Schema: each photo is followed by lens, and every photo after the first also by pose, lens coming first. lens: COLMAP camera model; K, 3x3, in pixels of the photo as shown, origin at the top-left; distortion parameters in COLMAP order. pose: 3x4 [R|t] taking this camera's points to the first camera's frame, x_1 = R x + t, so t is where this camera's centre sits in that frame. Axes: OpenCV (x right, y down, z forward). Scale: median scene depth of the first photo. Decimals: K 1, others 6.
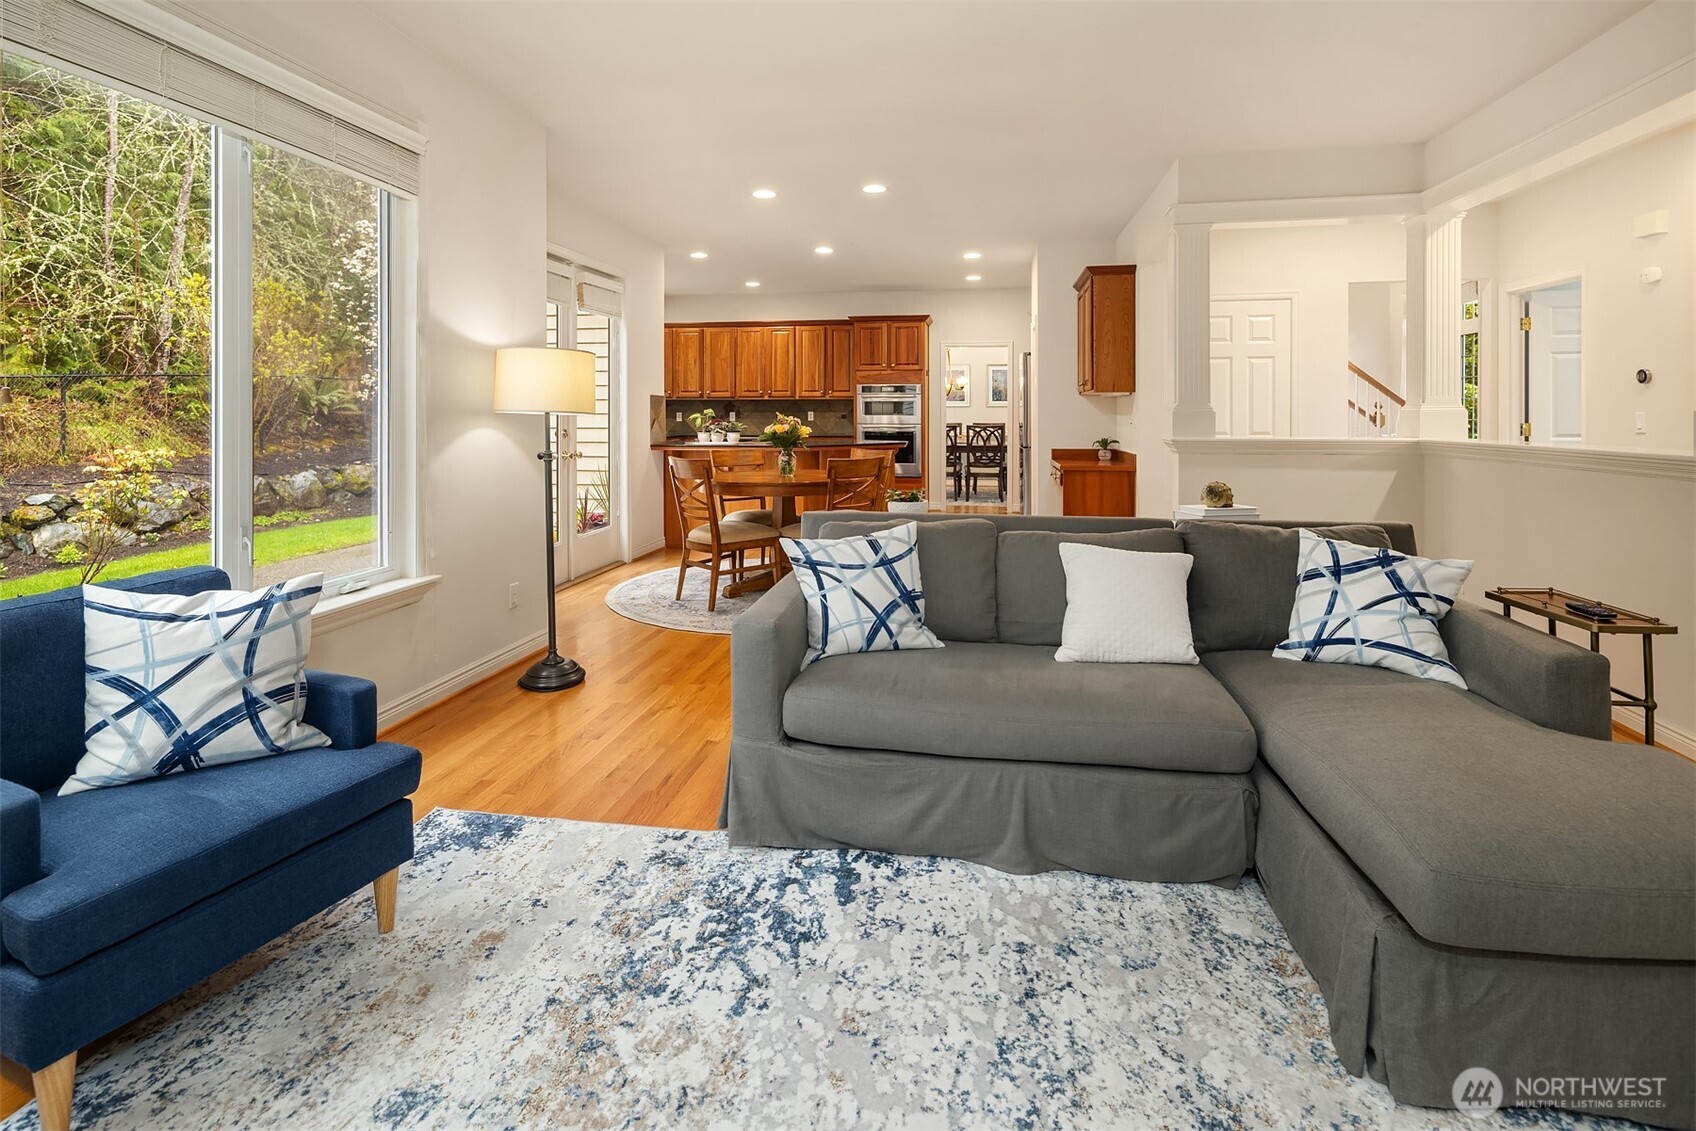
lens RADIAL K [[827.0, 0, 845.3], [0, 827.0, 408.7], [0, 0, 1]] dist [-0.000267, -0.001924]
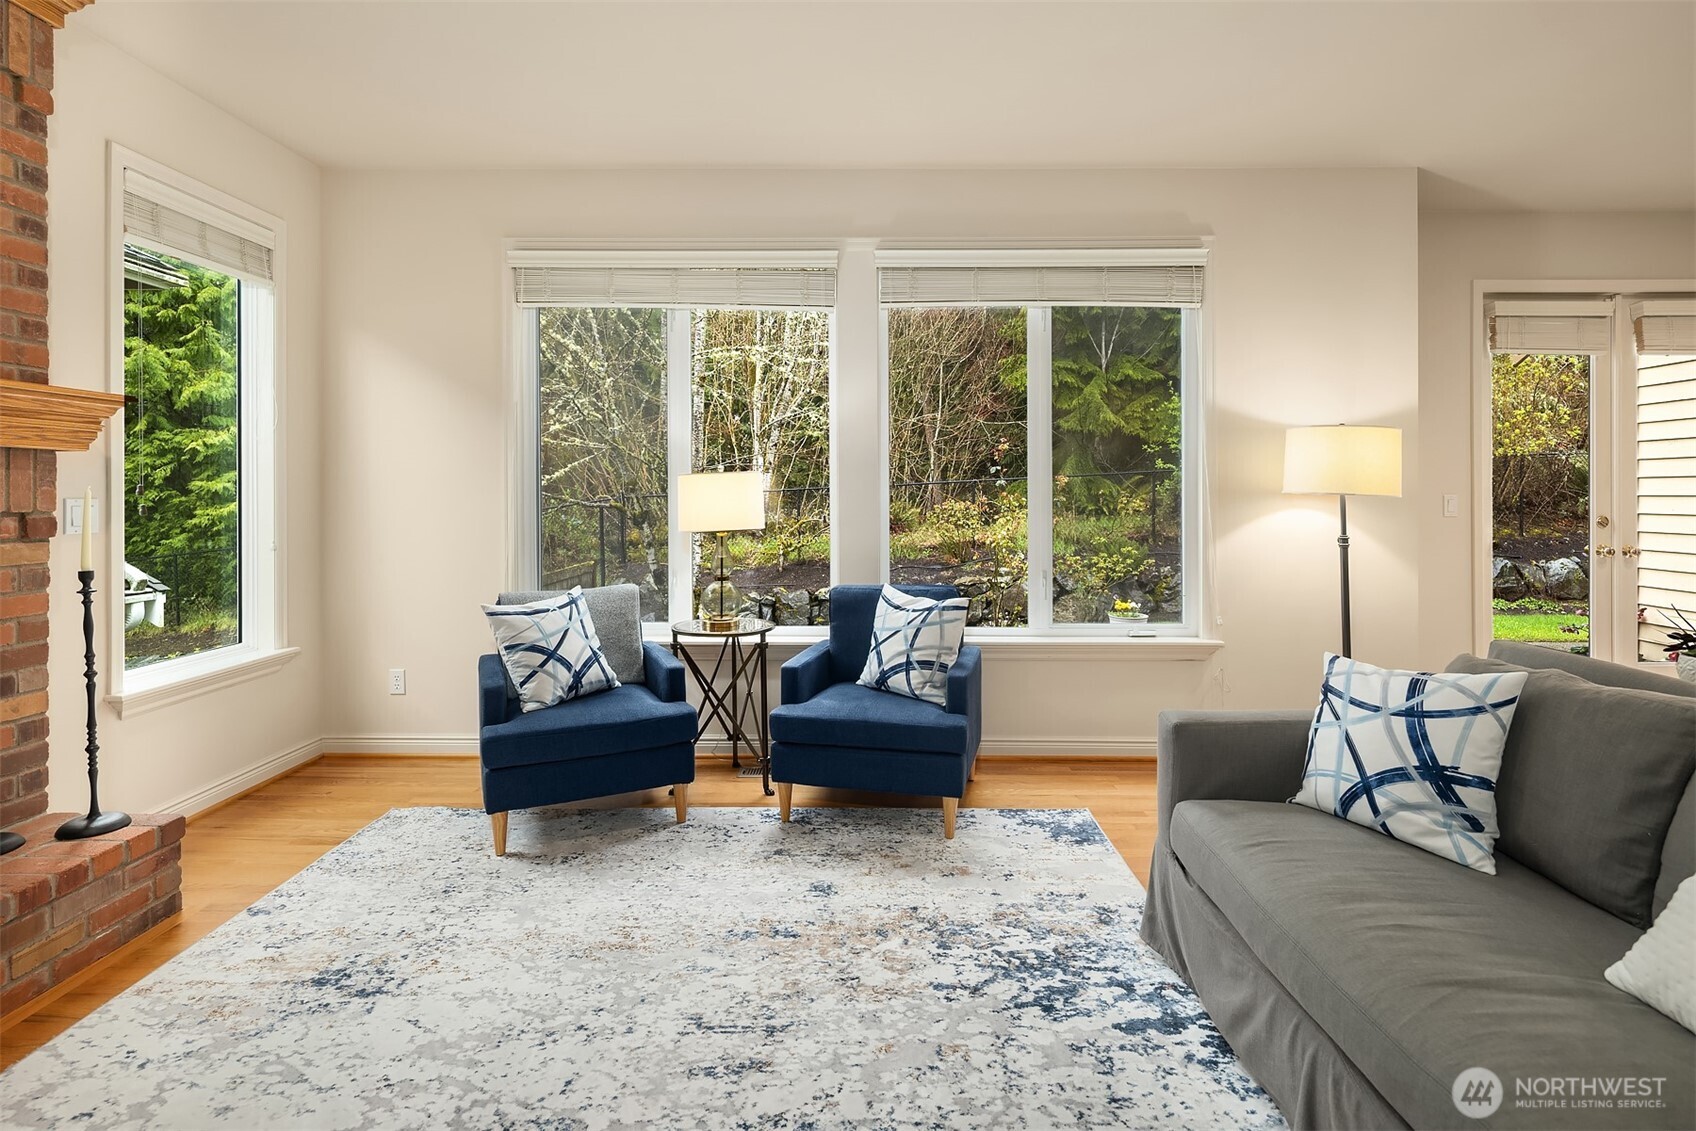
lens RADIAL K [[823.6, 0, 844.1], [0, 823.6, 488.0], [0, 0, 1]] dist [0.002425, -0.001558]
pose [[0.151677, -0.002776, -0.988426, 0.899492], [0.002136, 0.999995, -0.002481, -0.002416], [0.988428, -0.001735, 0.151682, 0.582701]]
